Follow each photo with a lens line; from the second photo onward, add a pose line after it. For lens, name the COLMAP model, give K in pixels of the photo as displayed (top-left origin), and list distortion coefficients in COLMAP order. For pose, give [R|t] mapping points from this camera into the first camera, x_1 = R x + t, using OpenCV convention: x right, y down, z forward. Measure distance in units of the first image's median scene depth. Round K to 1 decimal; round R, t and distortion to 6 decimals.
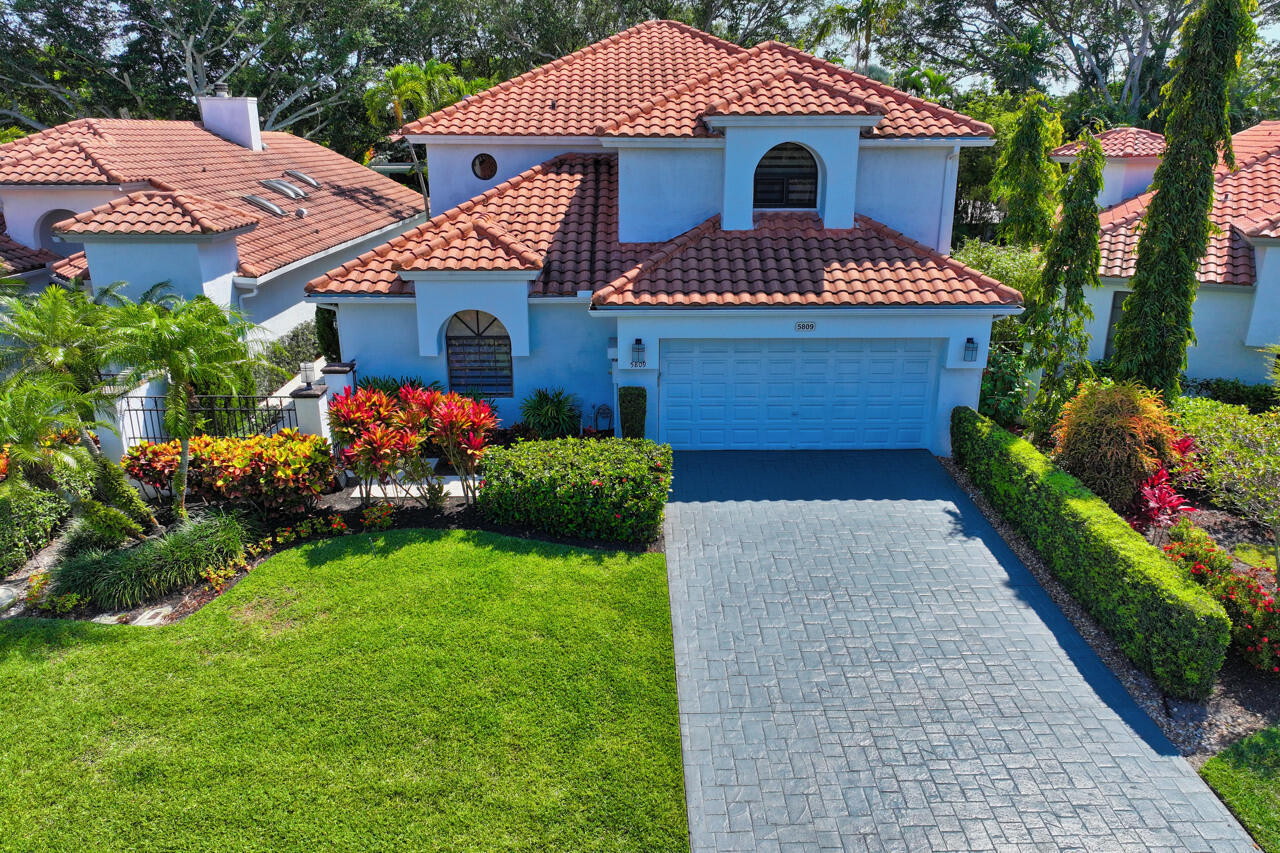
lens RADIAL K [[893.8, 0, 648.3], [0, 893.8, 423.3], [0, 0, 1]] dist [0.004679, 0.007530]
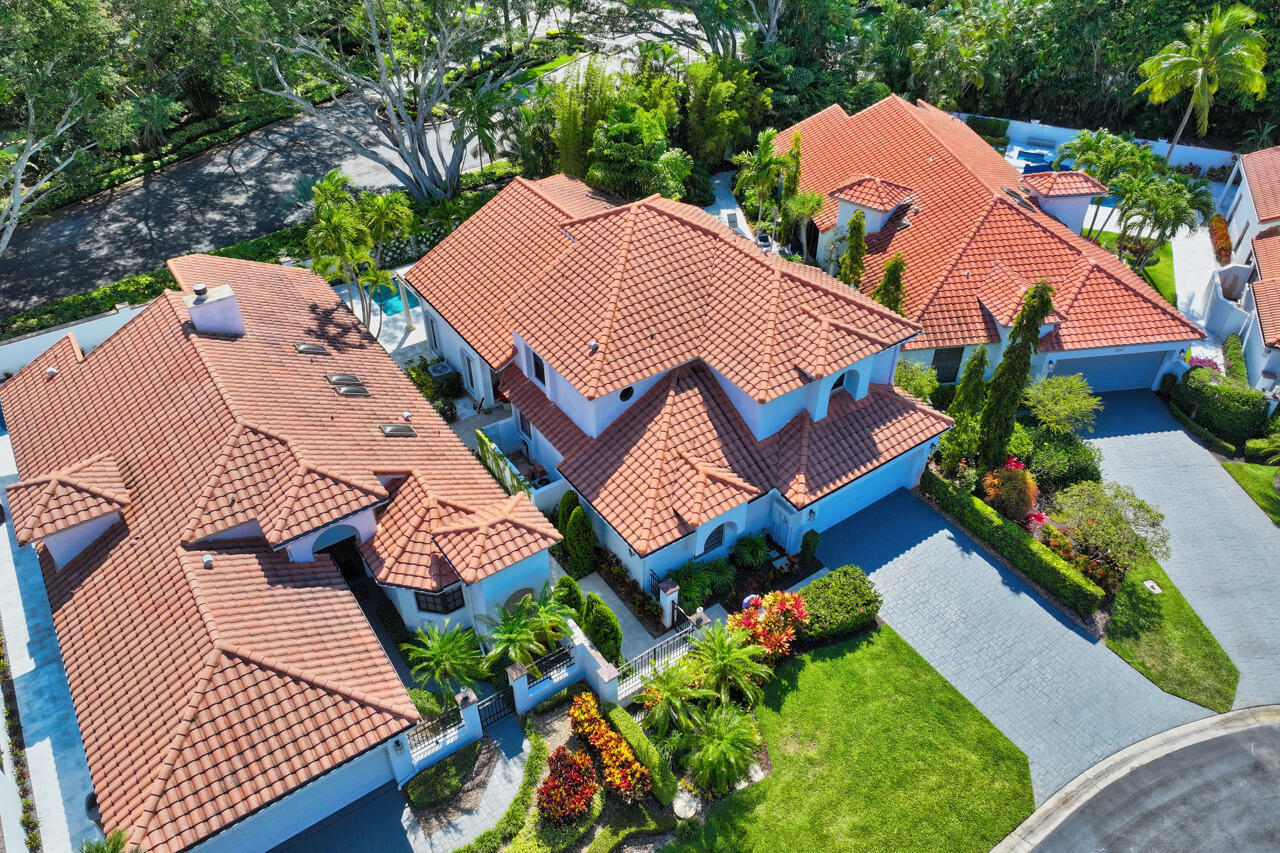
lens RADIAL K [[893.8, 0, 648.3], [0, 893.8, 423.3], [0, 0, 1]] dist [0.004679, 0.007530]
pose [[0.832902, -0.348008, 0.430308, -0.992411], [0.169332, 0.900506, 0.400519, -1.019701], [-0.526879, -0.260728, 0.808962, -0.267588]]
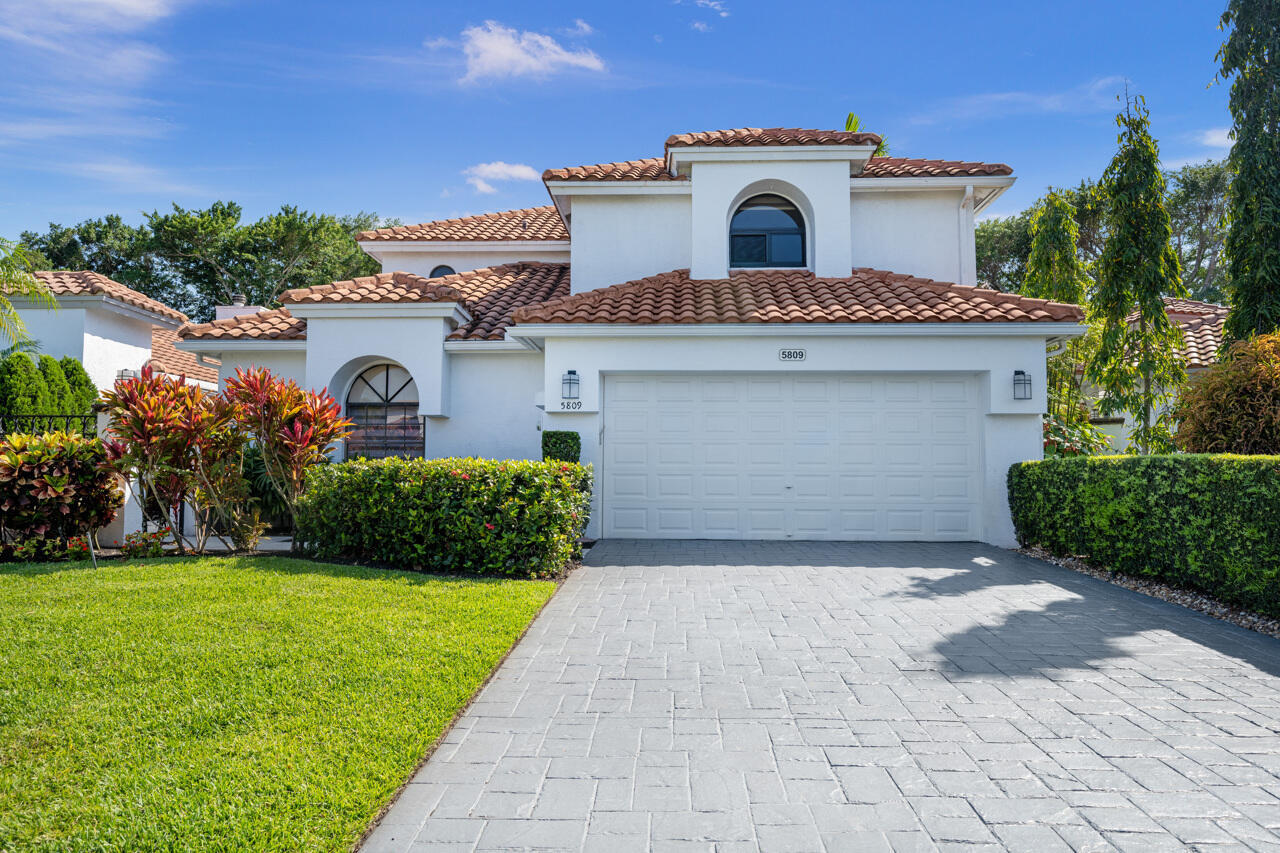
lens RADIAL K [[843.8, 0, 640.0], [0, 843.8, 426.5], [0, 0, 1]] dist [-0.002494, -0.001427]
pose [[0.997621, -0.003852, -0.068836, 0.092605], [-0.022329, 0.926569, -0.375462, 0.211035], [0.065227, 0.376106, 0.924278, 0.342765]]
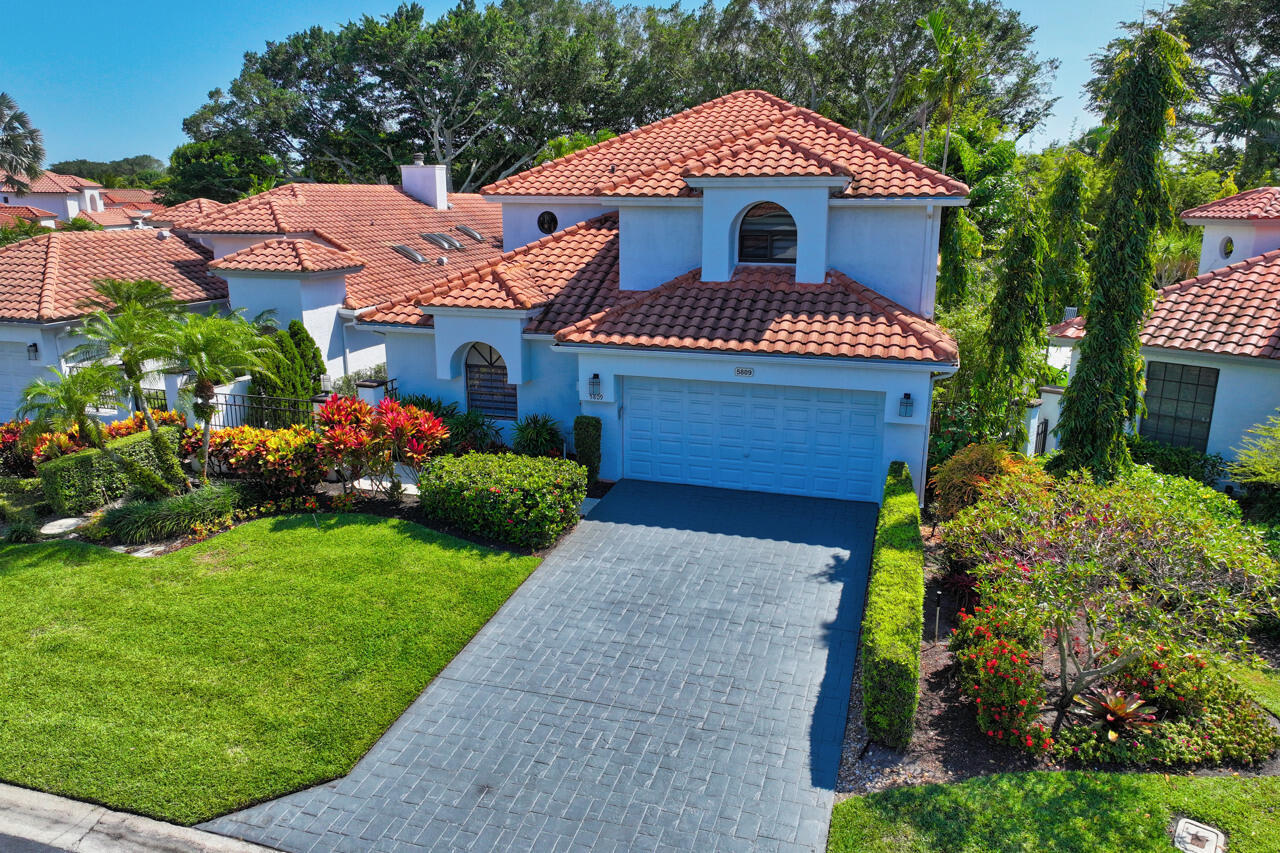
lens RADIAL K [[893.8, 0, 648.3], [0, 893.8, 423.3], [0, 0, 1]] dist [0.004679, 0.007530]
pose [[0.949083, 0.077667, -0.305303, 0.381488], [-0.097202, 0.994043, -0.049290, 0.014971], [0.299656, 0.076457, 0.950979, -0.036006]]
